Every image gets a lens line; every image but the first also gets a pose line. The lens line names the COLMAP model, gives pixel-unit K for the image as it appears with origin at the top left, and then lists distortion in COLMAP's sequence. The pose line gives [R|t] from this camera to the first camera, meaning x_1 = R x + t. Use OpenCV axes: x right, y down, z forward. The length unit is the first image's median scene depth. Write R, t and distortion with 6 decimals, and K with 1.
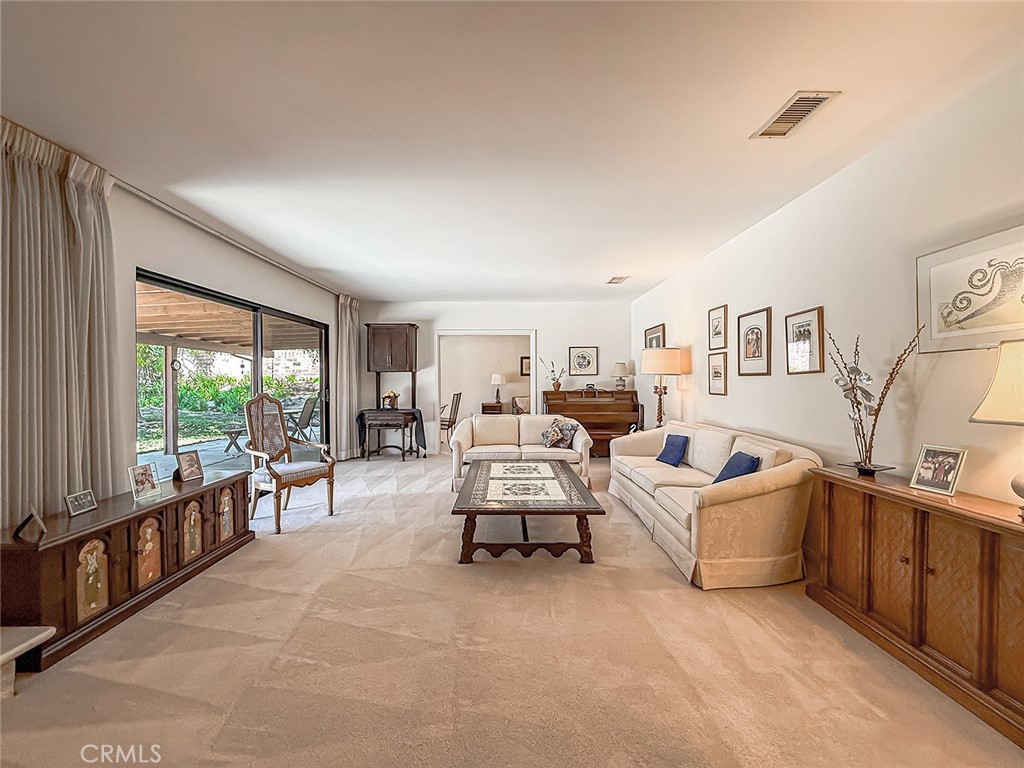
lens RADIAL K [[409.6, 0, 510.1], [0, 409.6, 379.8], [0, 0, 1]] dist [-0.002426, 0.000245]
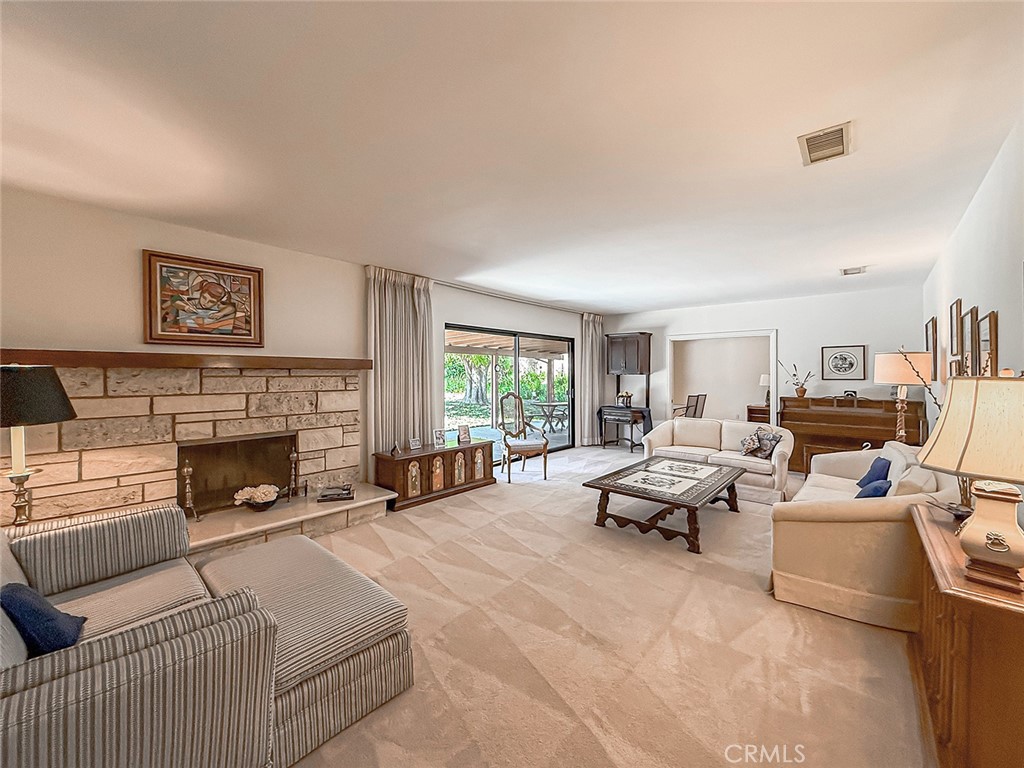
lens RADIAL K [[409.6, 0, 511.5], [0, 409.6, 373.6], [0, 0, 1]] dist [-0.002426, 0.000245]
pose [[0.751831, 0.005276, -0.659335, 0.518477], [-0.006479, 0.999979, 0.000613, -0.047346], [0.659324, 0.003811, 0.751849, -0.187610]]
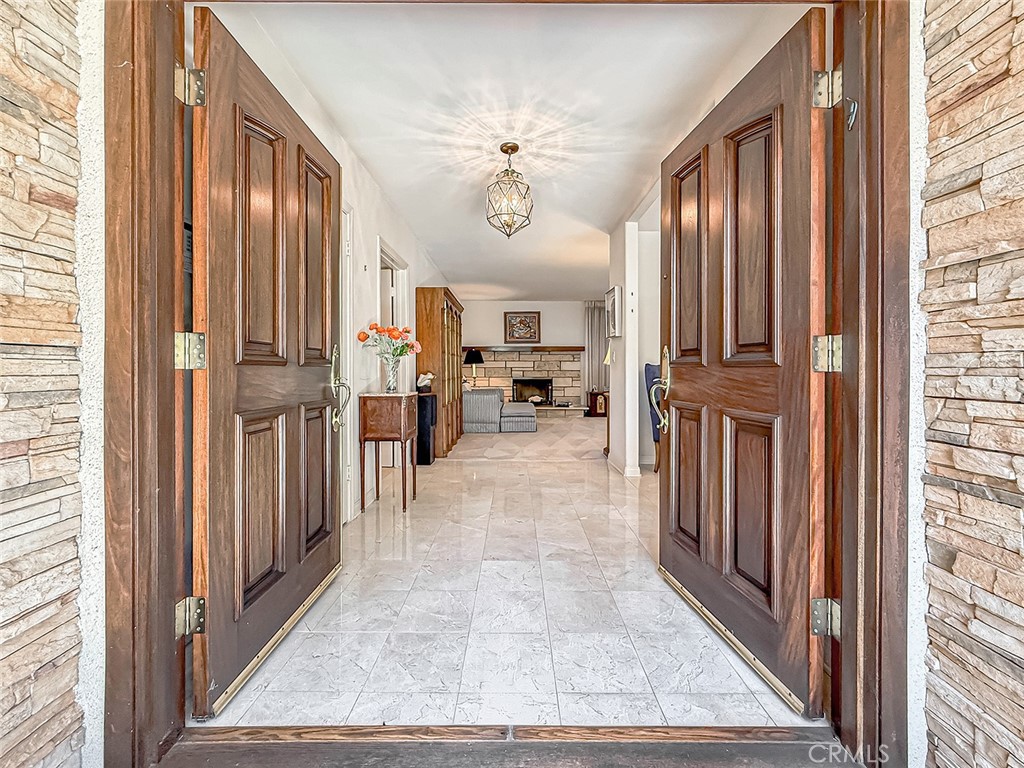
lens RADIAL K [[409.6, 0, 512.4], [0, 409.6, 377.7], [0, 0, 1]] dist [-0.002426, 0.000245]
pose [[0.000278, 0.012073, -0.999927, 2.236217], [-0.002007, 0.999925, 0.012073, 0.104238], [0.999998, 0.002004, 0.000303, 0.041718]]
